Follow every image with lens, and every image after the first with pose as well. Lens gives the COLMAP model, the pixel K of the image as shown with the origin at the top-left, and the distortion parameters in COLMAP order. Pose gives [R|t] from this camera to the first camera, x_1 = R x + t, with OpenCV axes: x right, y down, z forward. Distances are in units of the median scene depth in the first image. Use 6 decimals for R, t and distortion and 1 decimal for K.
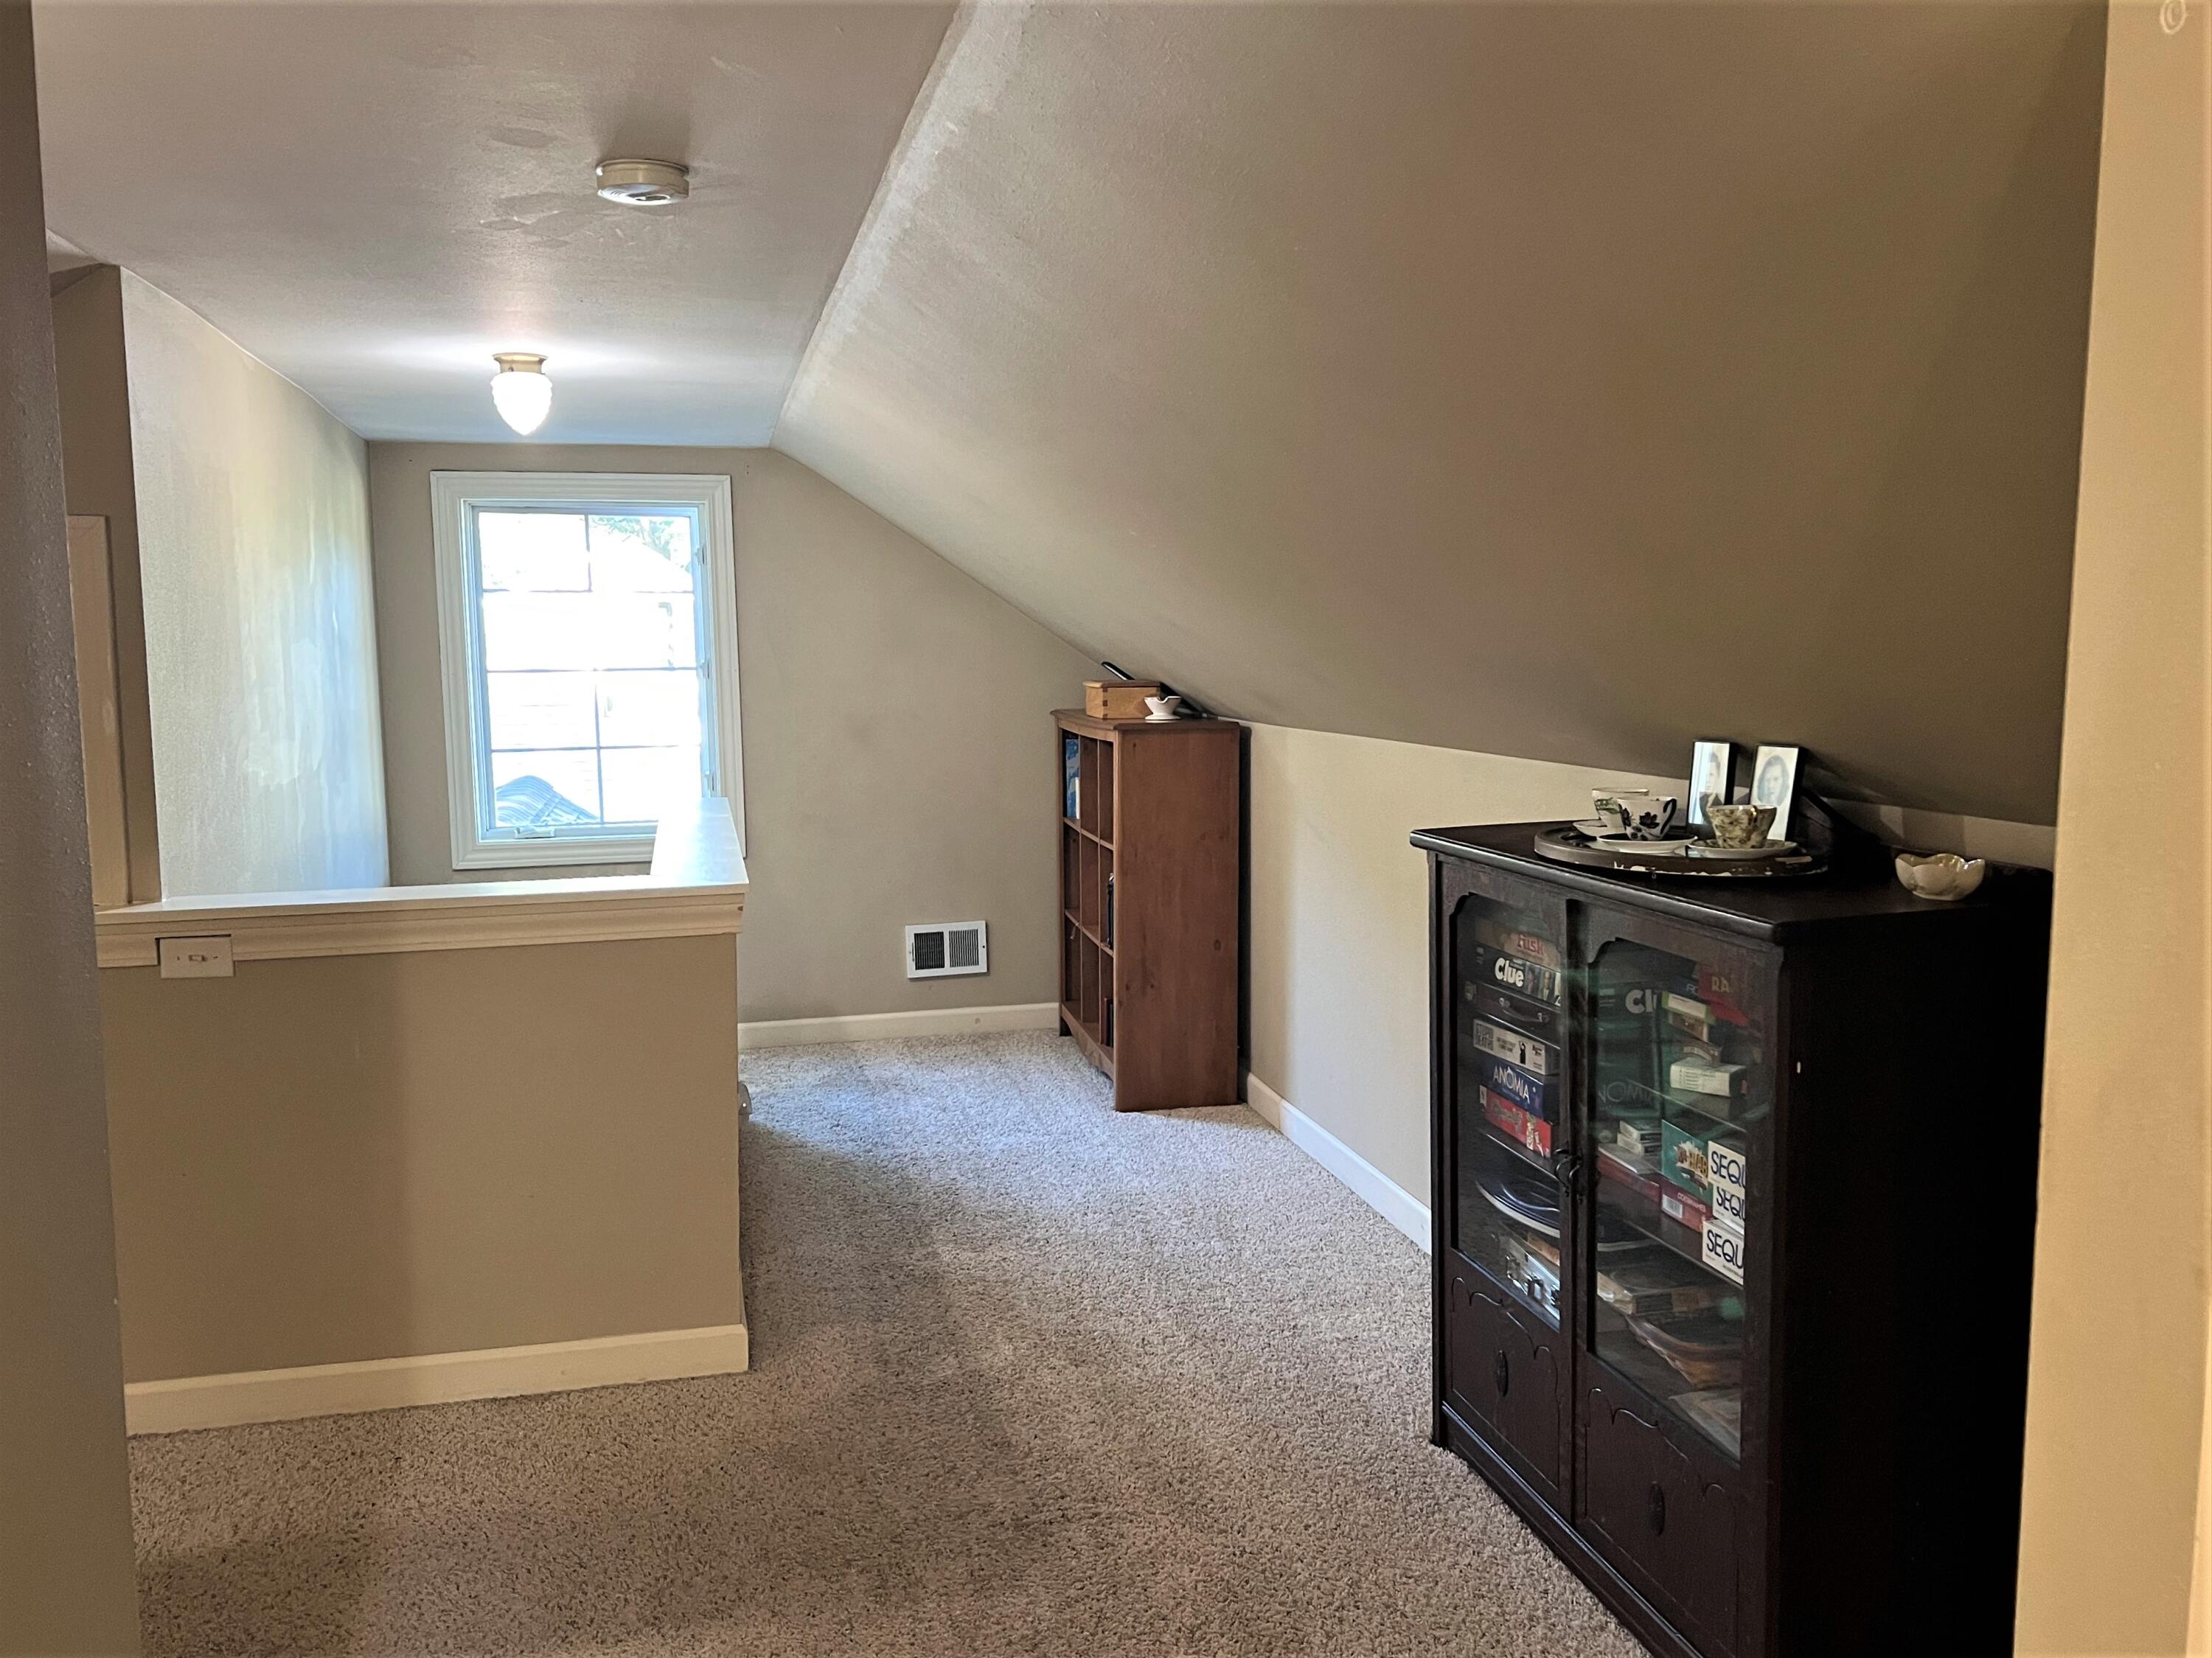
lens RADIAL K [[1743.5, 0, 1106.0], [0, 1743.5, 829.0], [0, 0, 1]] dist [0.080091, -0.122845]
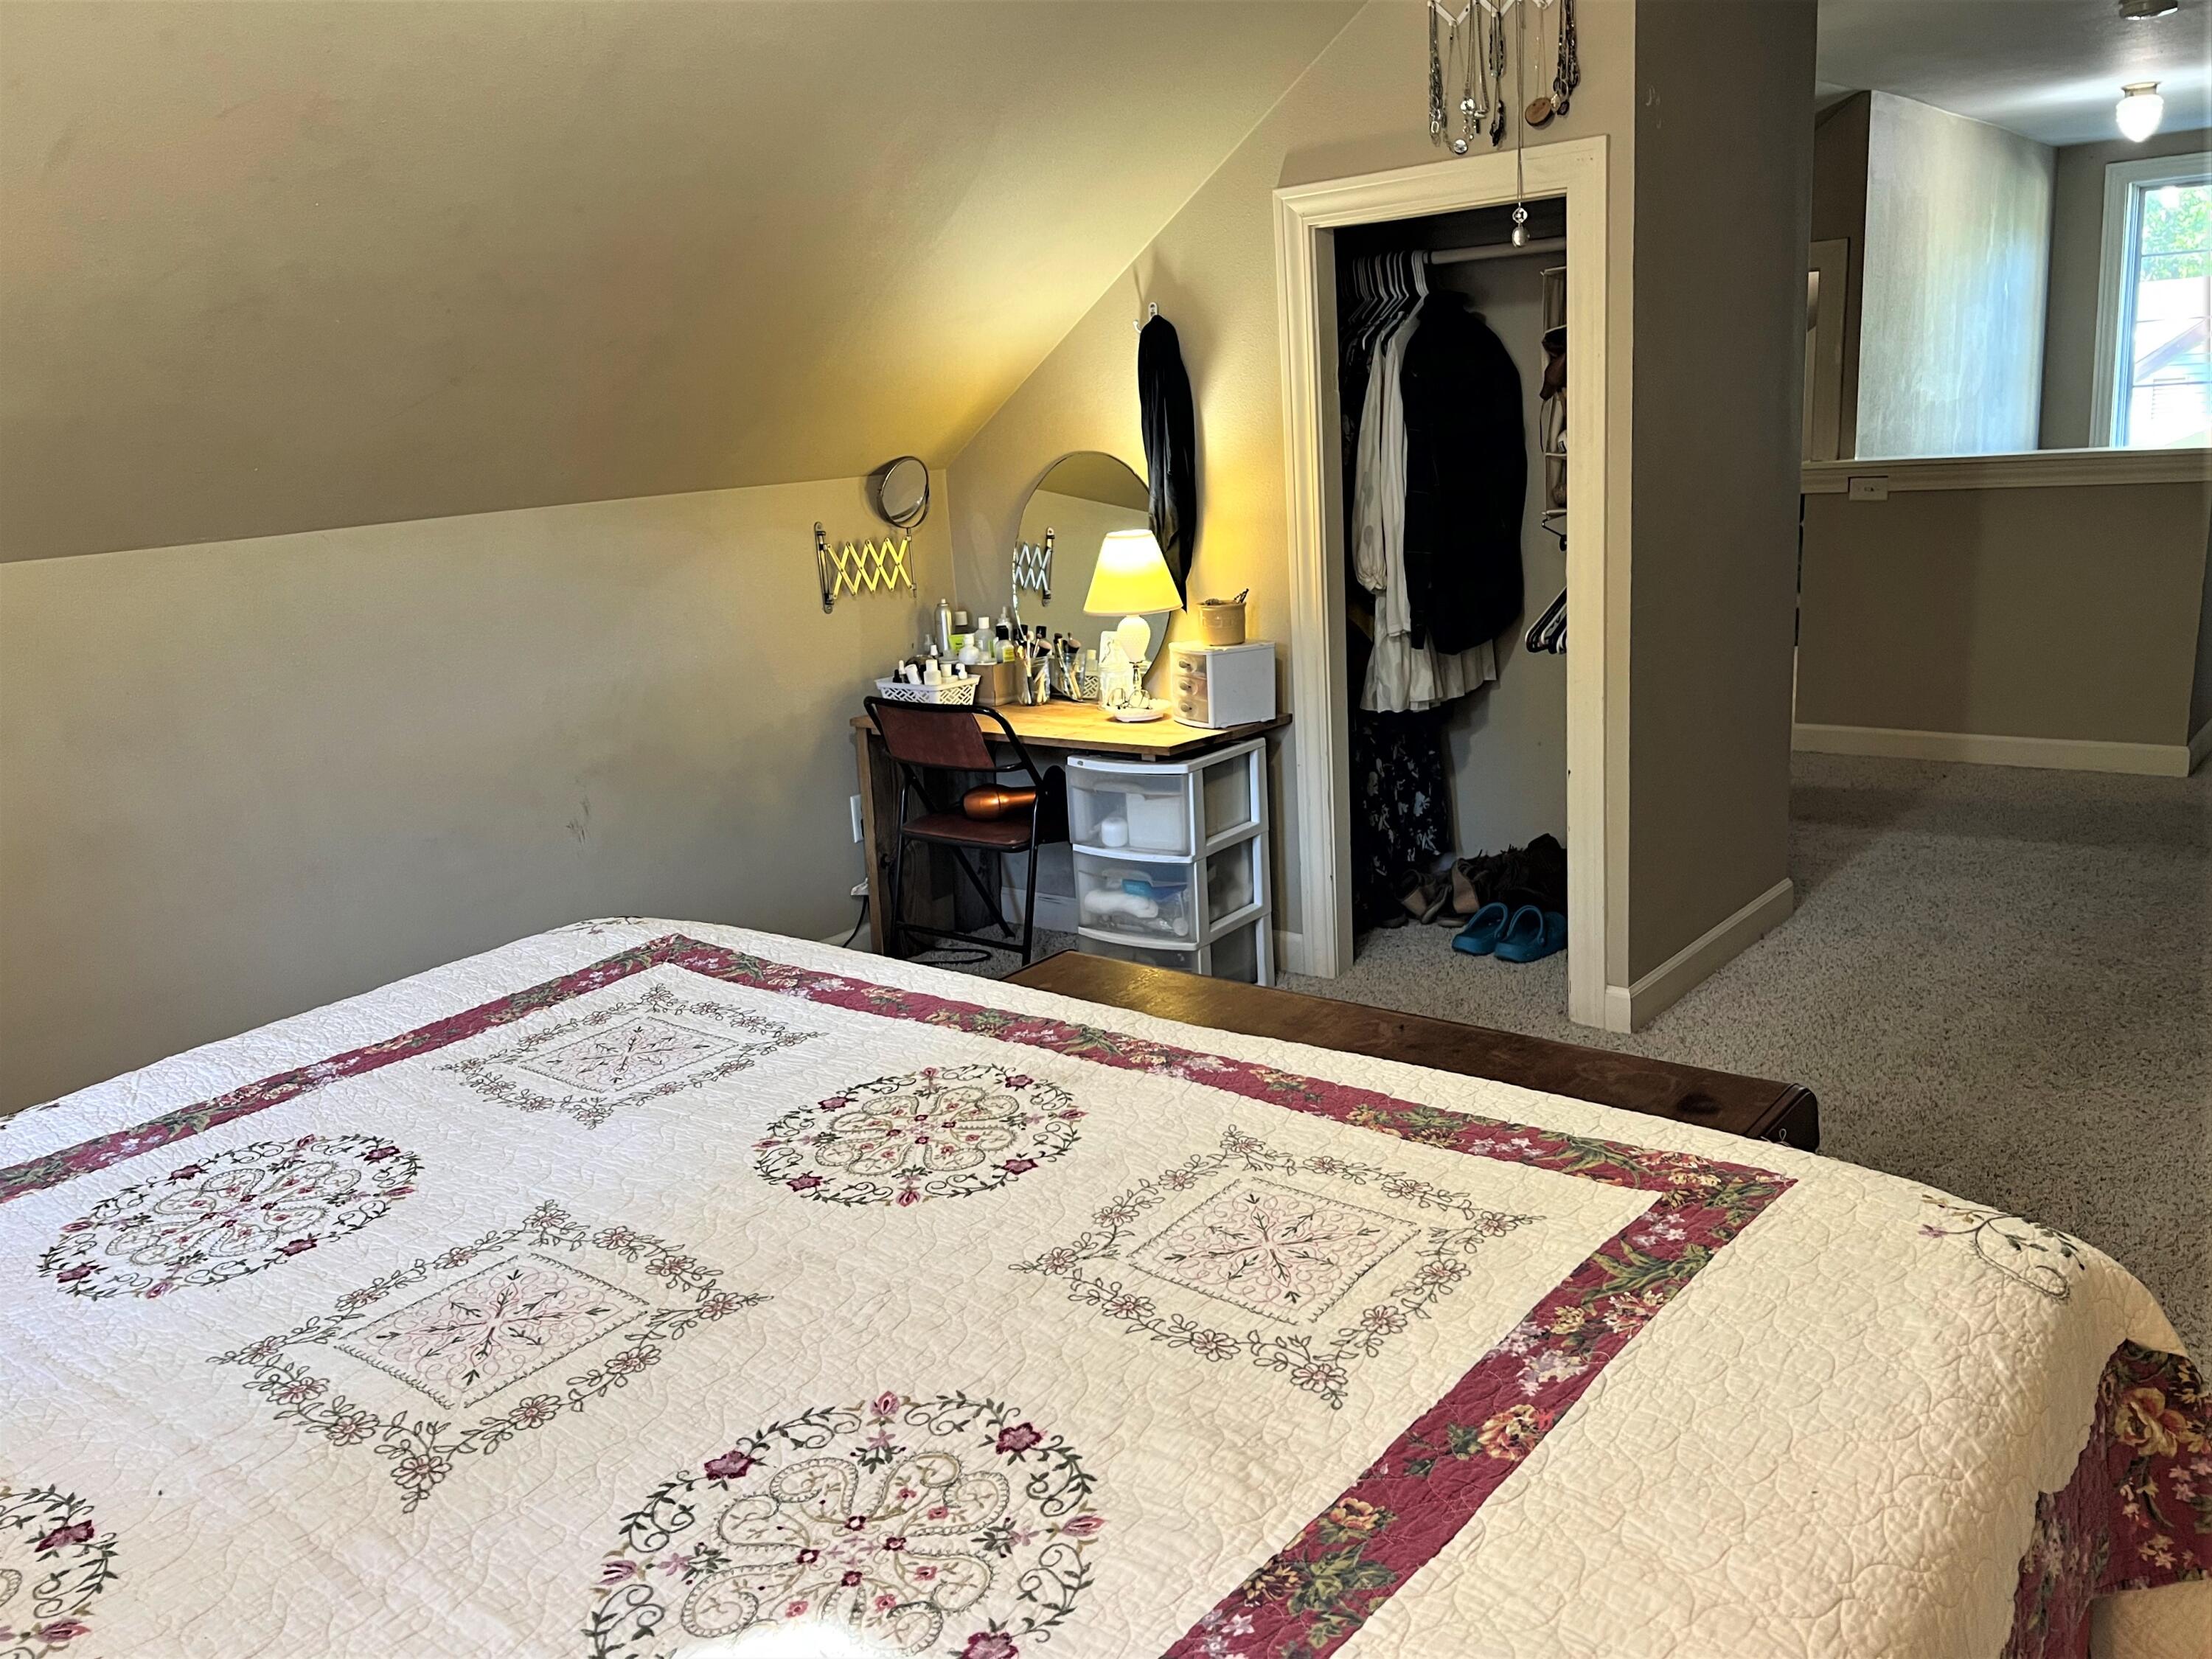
lens RADIAL K [[1743.6, 0, 1106.0], [0, 1743.6, 829.5], [0, 0, 1]] dist [0.080091, -0.122845]
pose [[0.605445, 0.156451, -0.780358, 0.345429], [-0.019917, 0.983160, 0.181658, 0.074873], [0.795638, -0.094441, 0.598366, -0.534007]]
